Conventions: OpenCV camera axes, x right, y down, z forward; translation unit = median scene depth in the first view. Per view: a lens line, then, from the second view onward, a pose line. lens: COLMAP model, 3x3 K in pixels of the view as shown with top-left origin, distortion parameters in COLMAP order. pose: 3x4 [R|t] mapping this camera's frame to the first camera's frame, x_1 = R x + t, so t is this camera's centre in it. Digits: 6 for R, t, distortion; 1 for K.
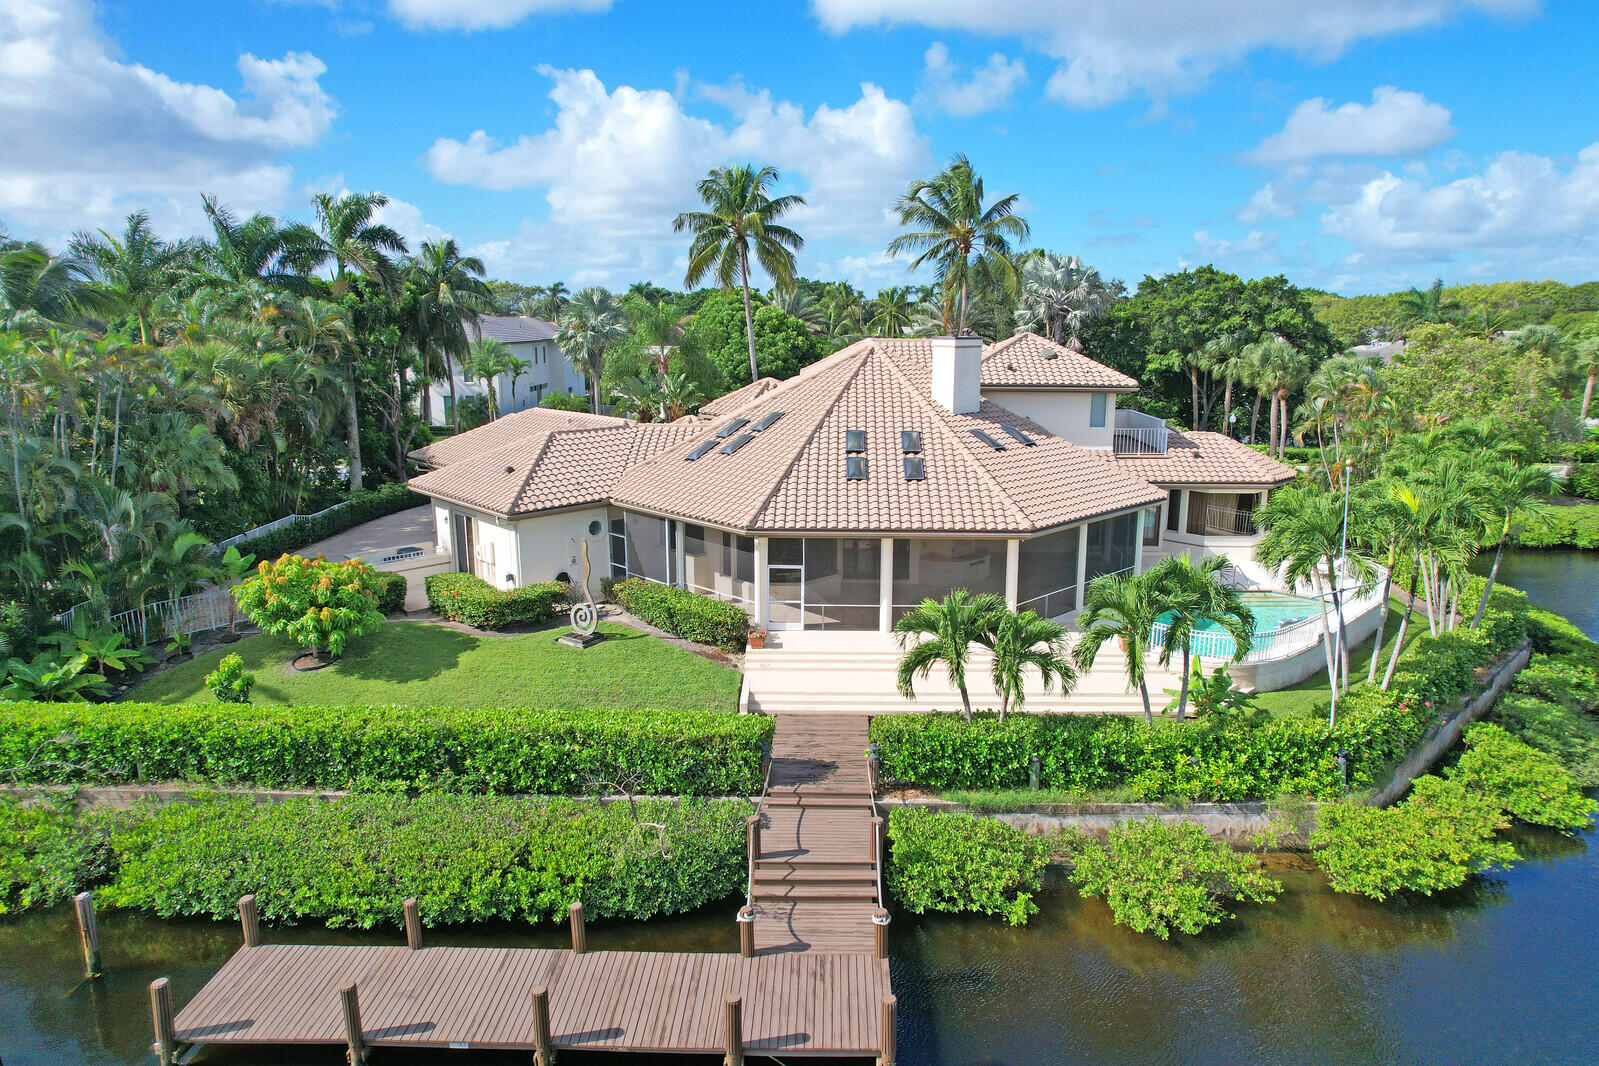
lens RADIAL K [[1022.3, 0, 815.6], [0, 1022.3, 529.9], [0, 0, 1]] dist [-0.079808, 0.072734]
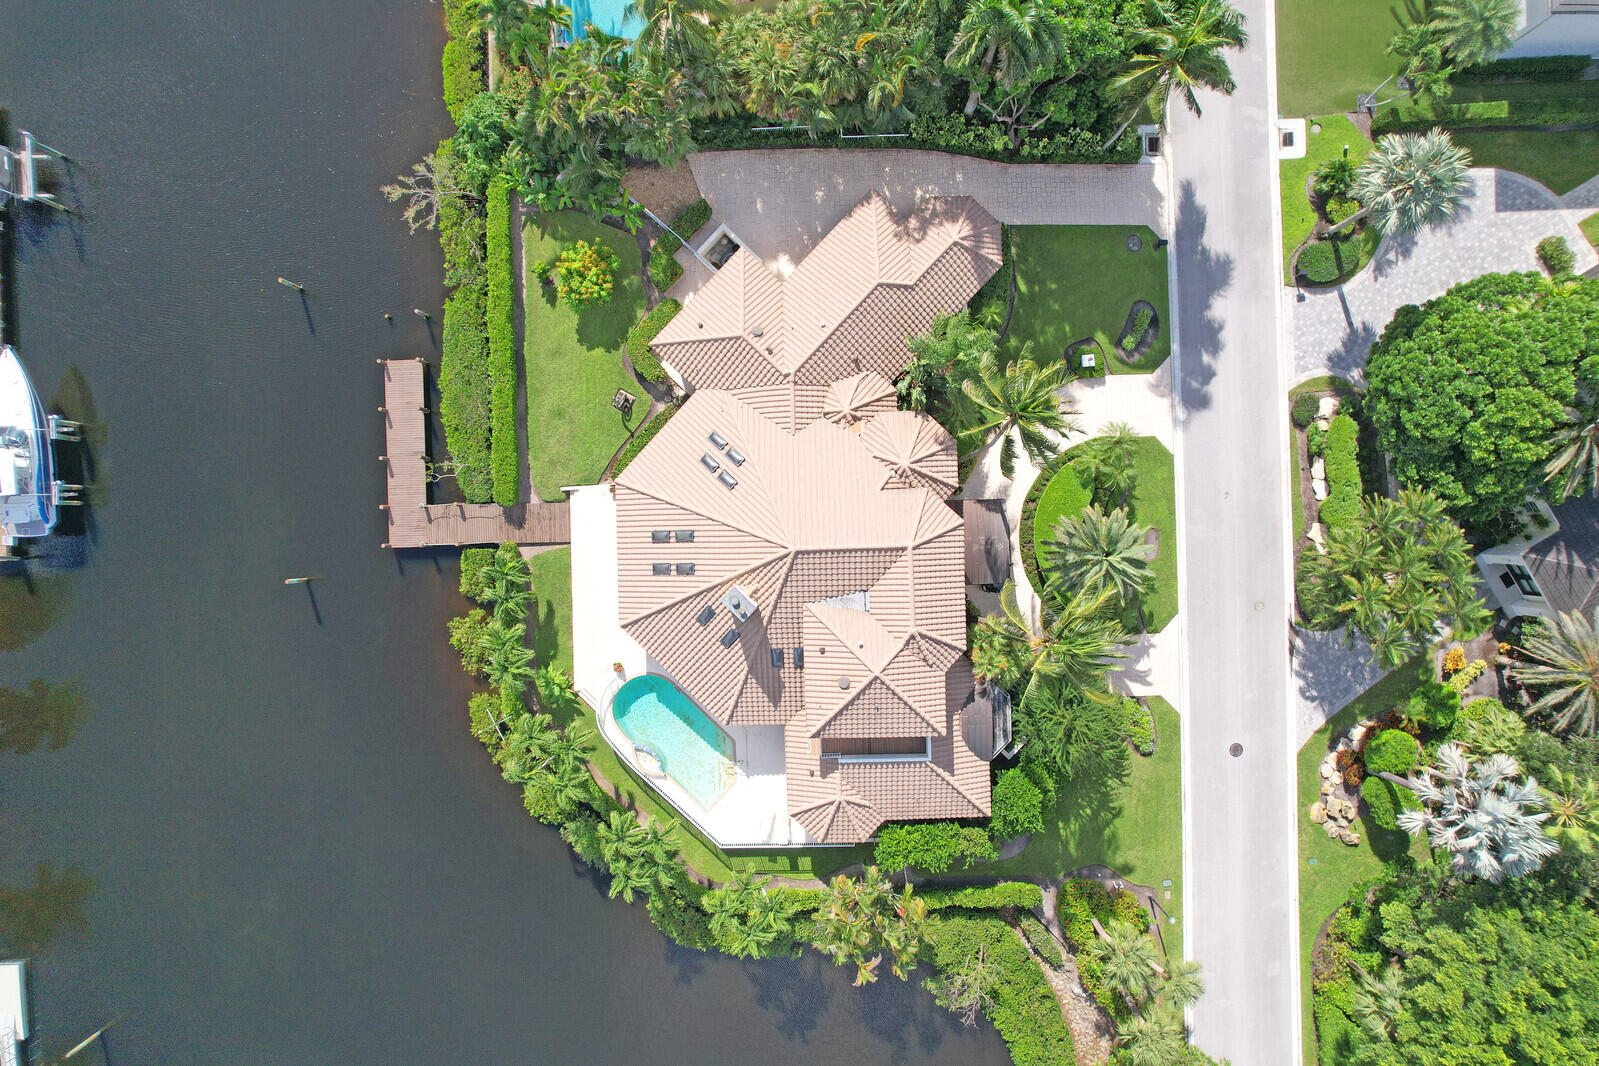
lens RADIAL K [[1022.3, 0, 815.6], [0, 1022.3, 529.9], [0, 0, 1]] dist [-0.079808, 0.072734]
pose [[0.043493, 0.999041, 0.004974, 0.044013], [-0.198120, 0.003745, 0.980171, -2.606900], [0.979212, -0.043616, 0.198093, 1.285767]]
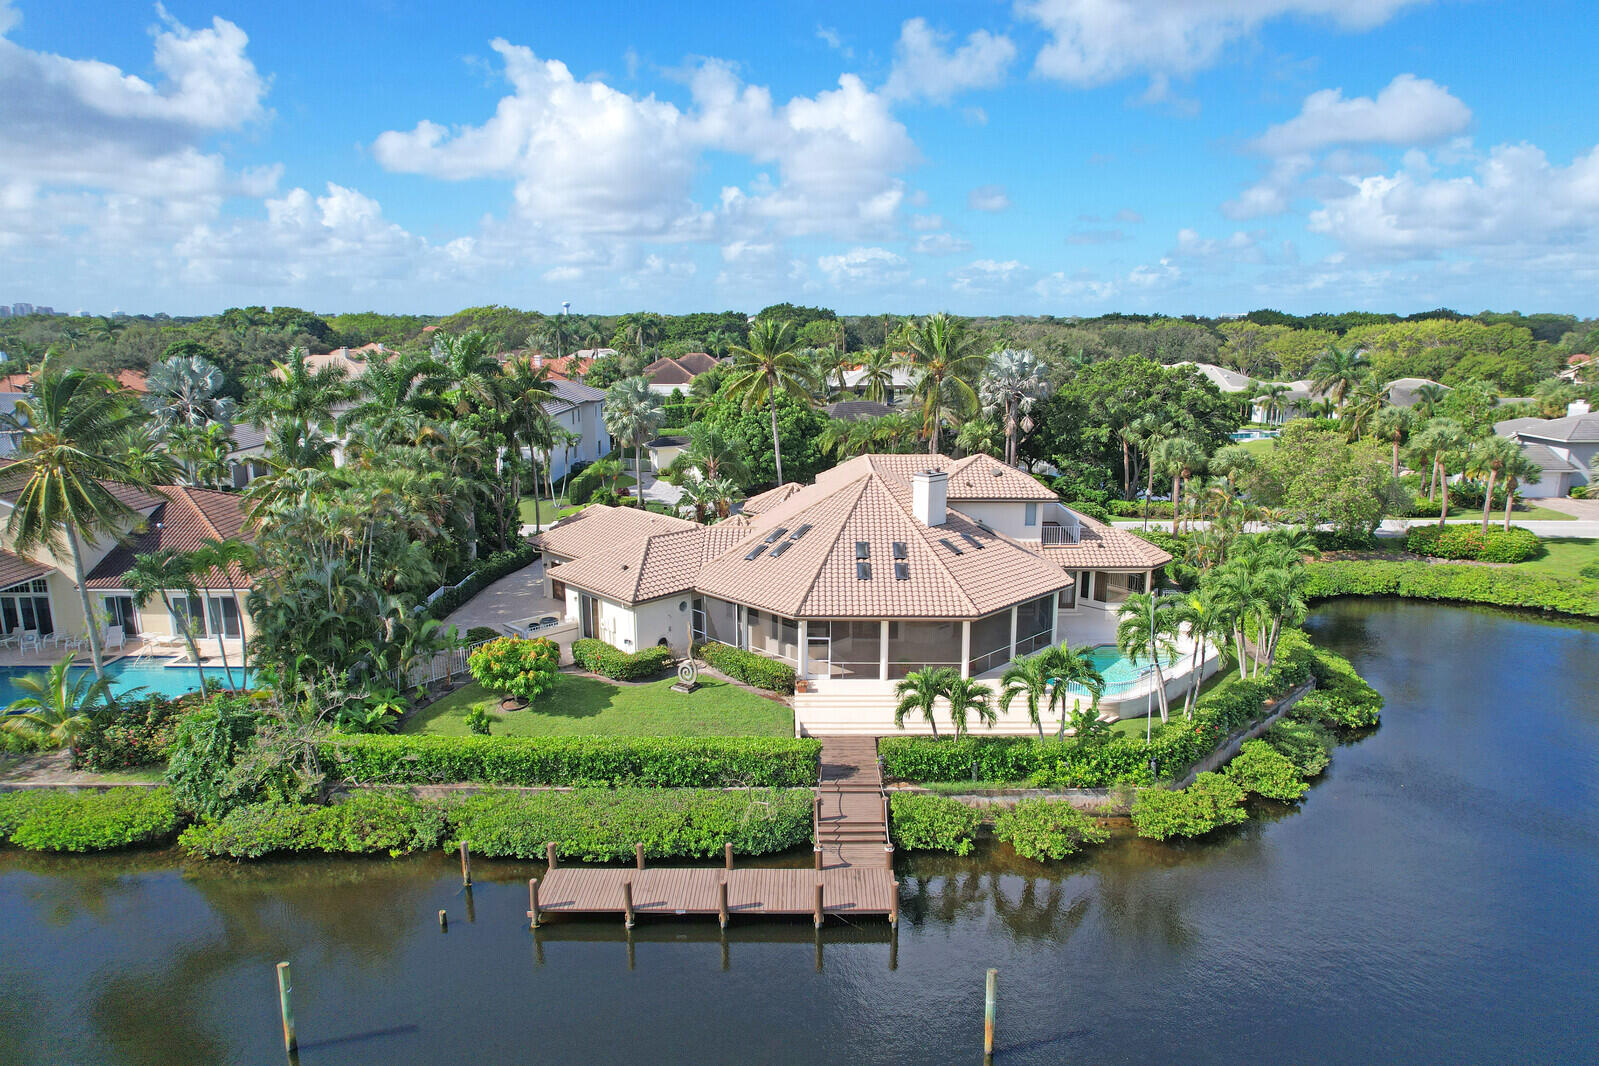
lens RADIAL K [[1008.8, 0, 813.7], [0, 1008.8, 539.5], [0, 0, 1]] dist [-0.068585, 0.069948]
pose [[0.999821, -0.004729, 0.018346, -0.085784], [0.004545, 0.999939, 0.010057, -0.171594], [-0.018393, -0.009972, 0.999781, -0.688653]]
